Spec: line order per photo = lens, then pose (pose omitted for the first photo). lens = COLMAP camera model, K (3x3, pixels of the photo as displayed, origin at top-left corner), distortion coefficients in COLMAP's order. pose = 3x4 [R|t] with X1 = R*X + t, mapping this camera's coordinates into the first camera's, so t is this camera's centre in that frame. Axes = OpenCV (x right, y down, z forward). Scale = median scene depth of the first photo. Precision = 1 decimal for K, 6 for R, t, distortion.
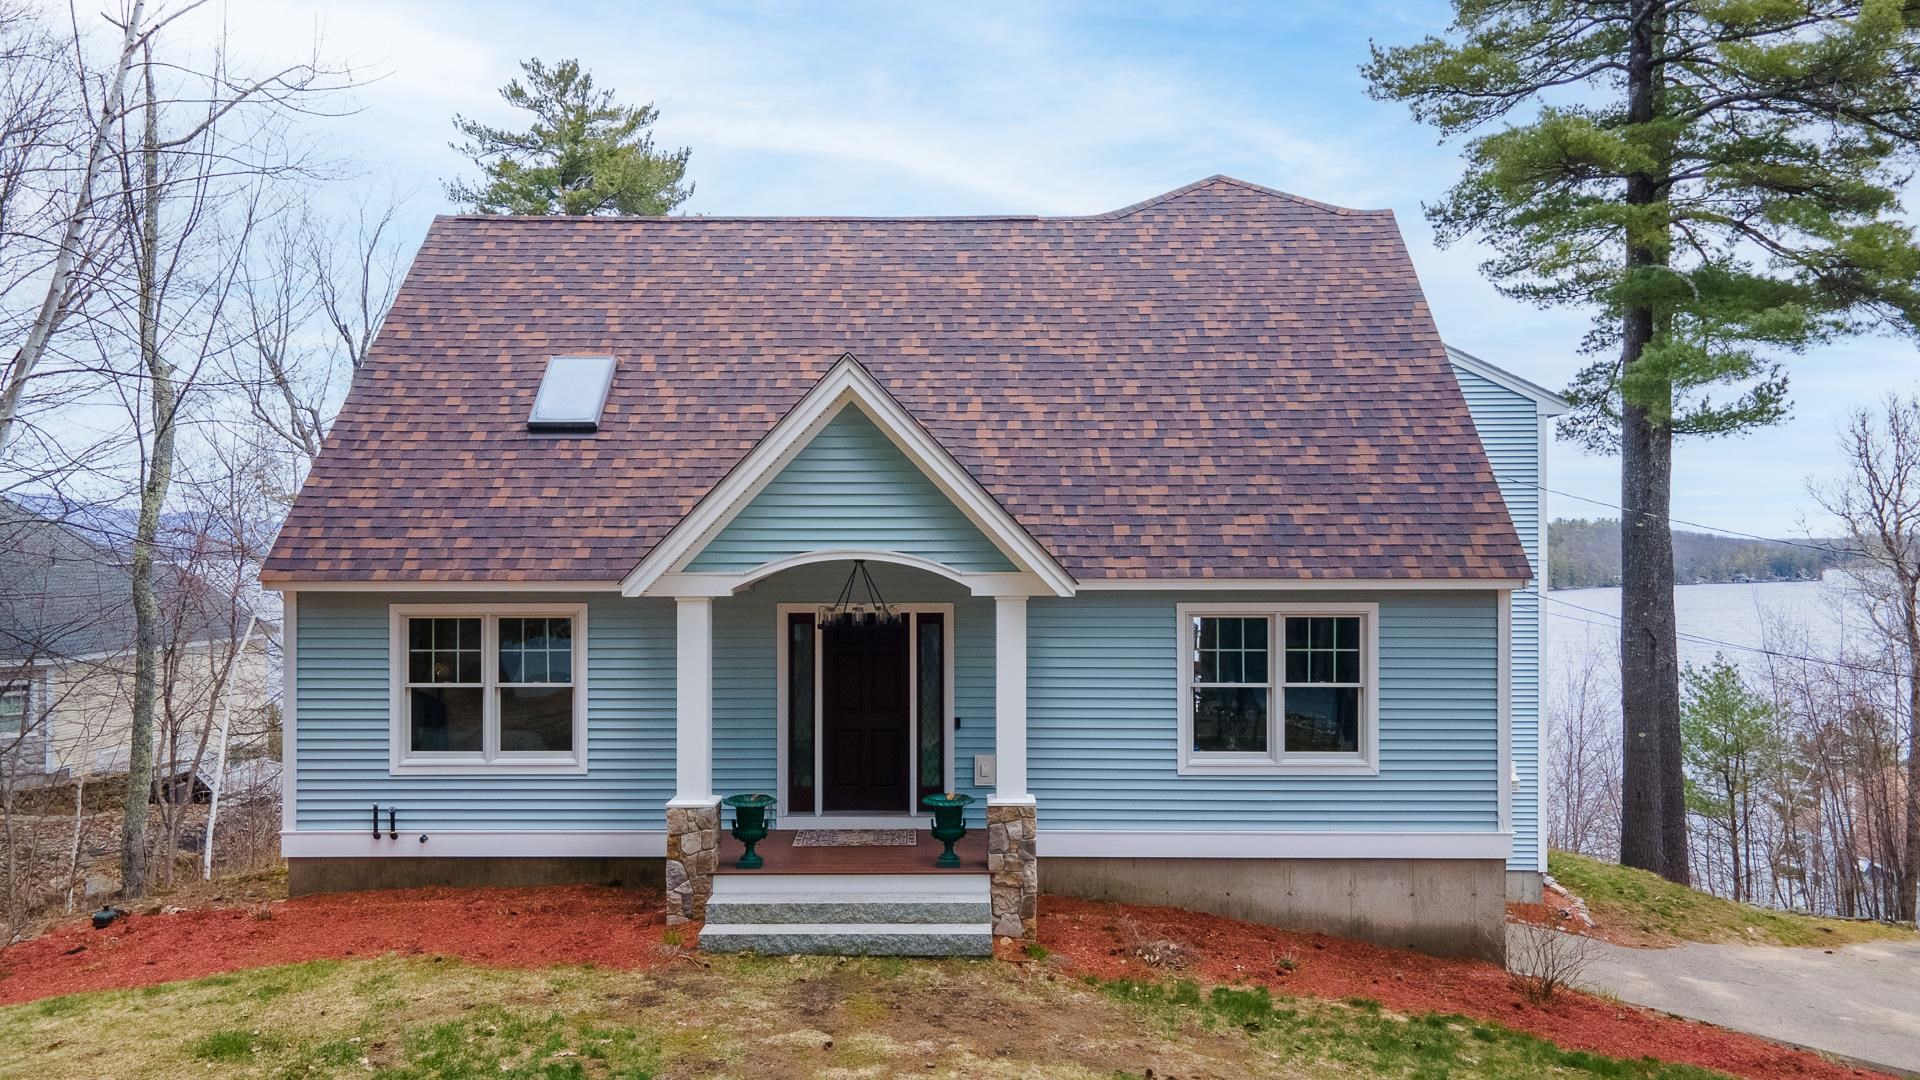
lens RADIAL K [[1255.6, 0, 958.8], [0, 1255.6, 538.9], [0, 0, 1]] dist [0.004243, 0.014704]
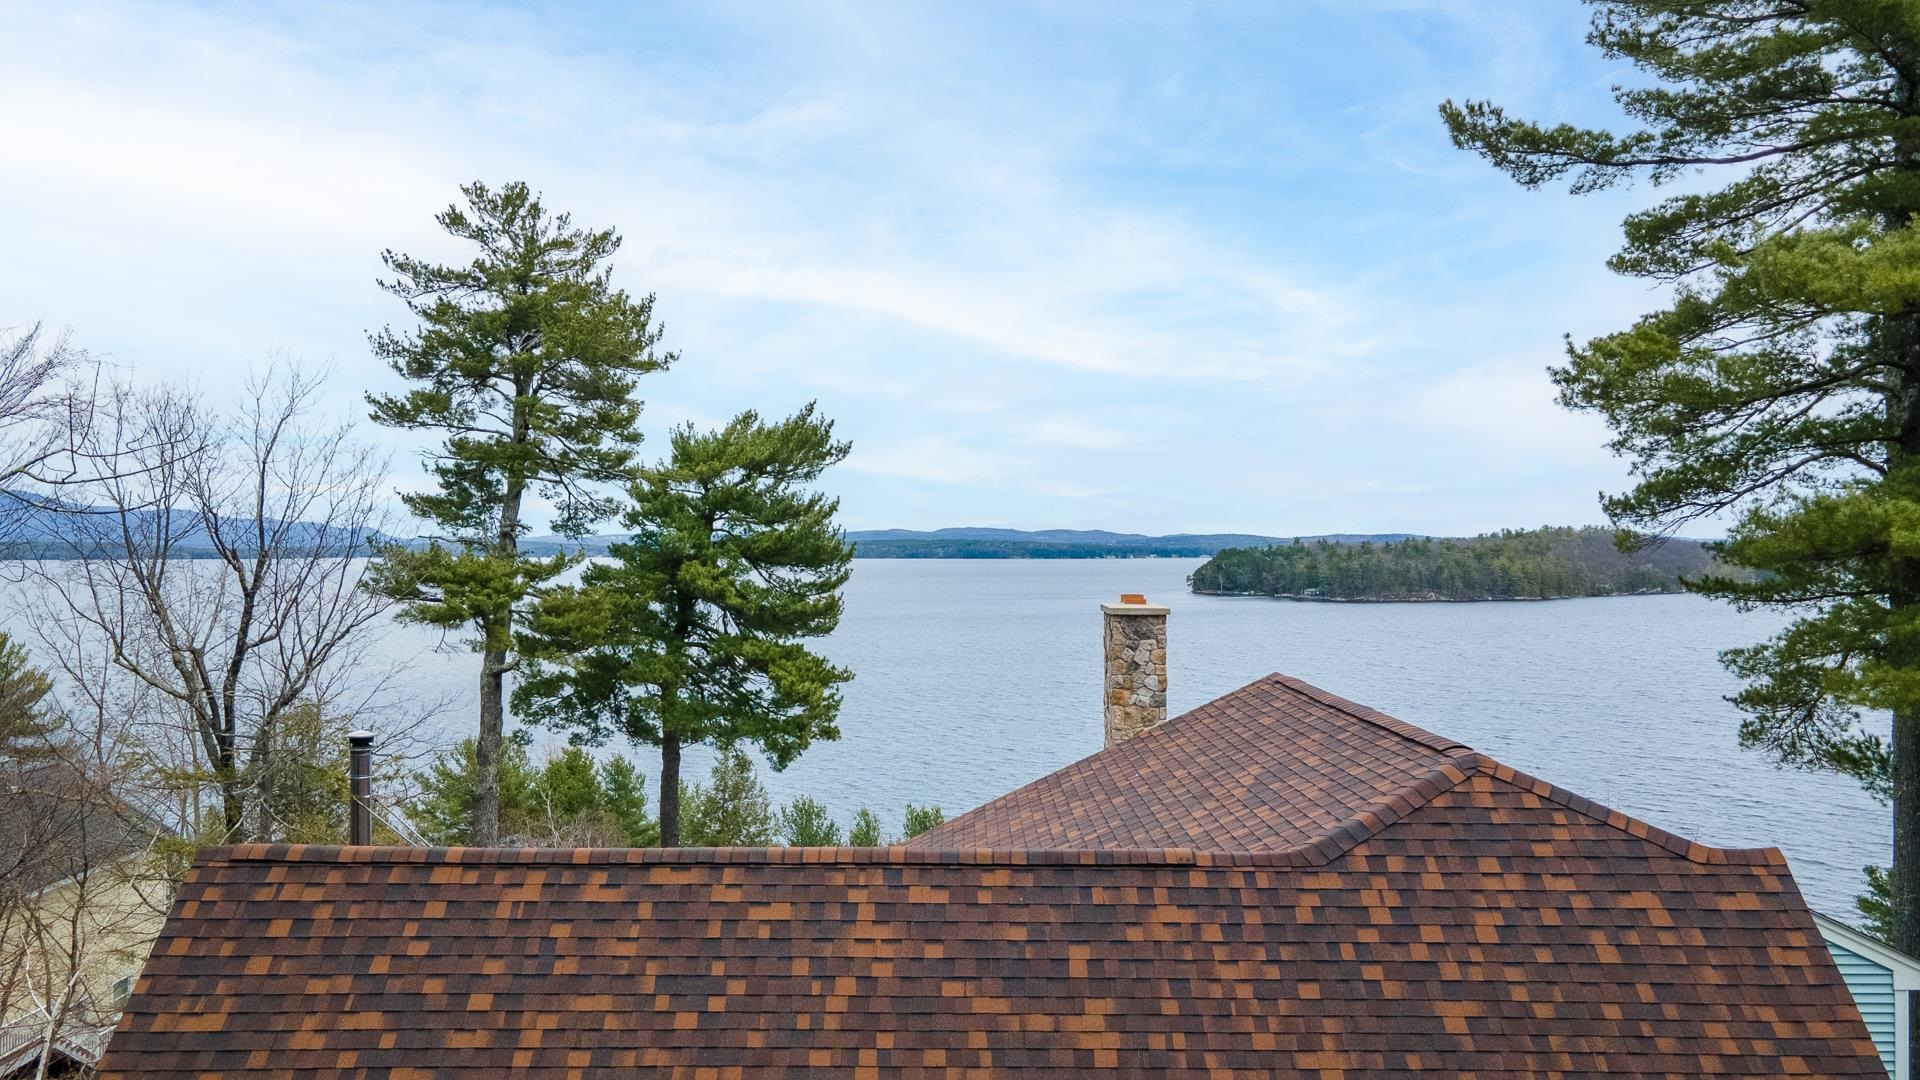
lens RADIAL K [[1255.6, 0, 966.4], [0, 1255.6, 536.1], [0, 0, 1]] dist [0.004243, 0.014704]
pose [[0.999786, -0.007430, 0.019296, -0.024273], [0.007441, 0.999972, -0.000513, -0.172020], [-0.019291, 0.000656, 0.999814, 0.164178]]
